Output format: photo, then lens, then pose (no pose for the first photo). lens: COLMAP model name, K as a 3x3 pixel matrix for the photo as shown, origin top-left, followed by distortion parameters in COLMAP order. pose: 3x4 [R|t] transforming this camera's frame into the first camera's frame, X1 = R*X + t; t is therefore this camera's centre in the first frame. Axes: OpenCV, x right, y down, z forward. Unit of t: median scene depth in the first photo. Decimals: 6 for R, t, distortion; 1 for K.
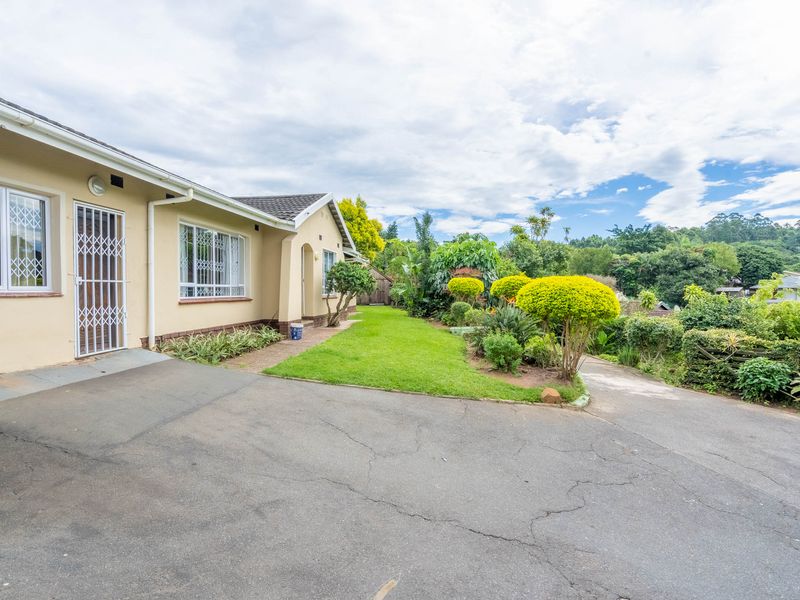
lens RADIAL K [[412.5, 0, 417.5], [0, 412.5, 301.0], [0, 0, 1]] dist [-0.022699, 0.000204]
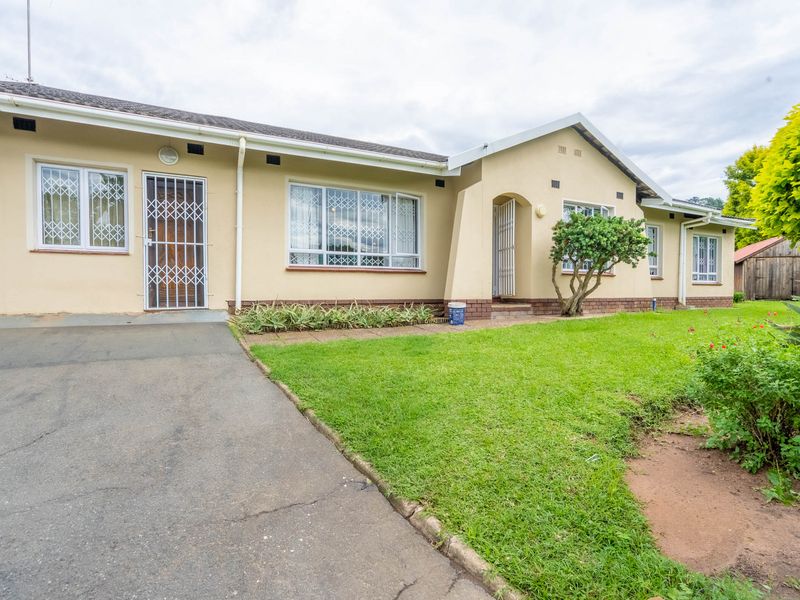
lens RADIAL K [[412.5, 0, 417.5], [0, 412.5, 301.0], [0, 0, 1]] dist [-0.022699, 0.000204]
pose [[0.514229, 0.013866, -0.857541, 0.474592], [-0.021816, 0.999757, 0.003083, 0.084601], [0.857375, 0.017123, 0.514407, 0.955405]]
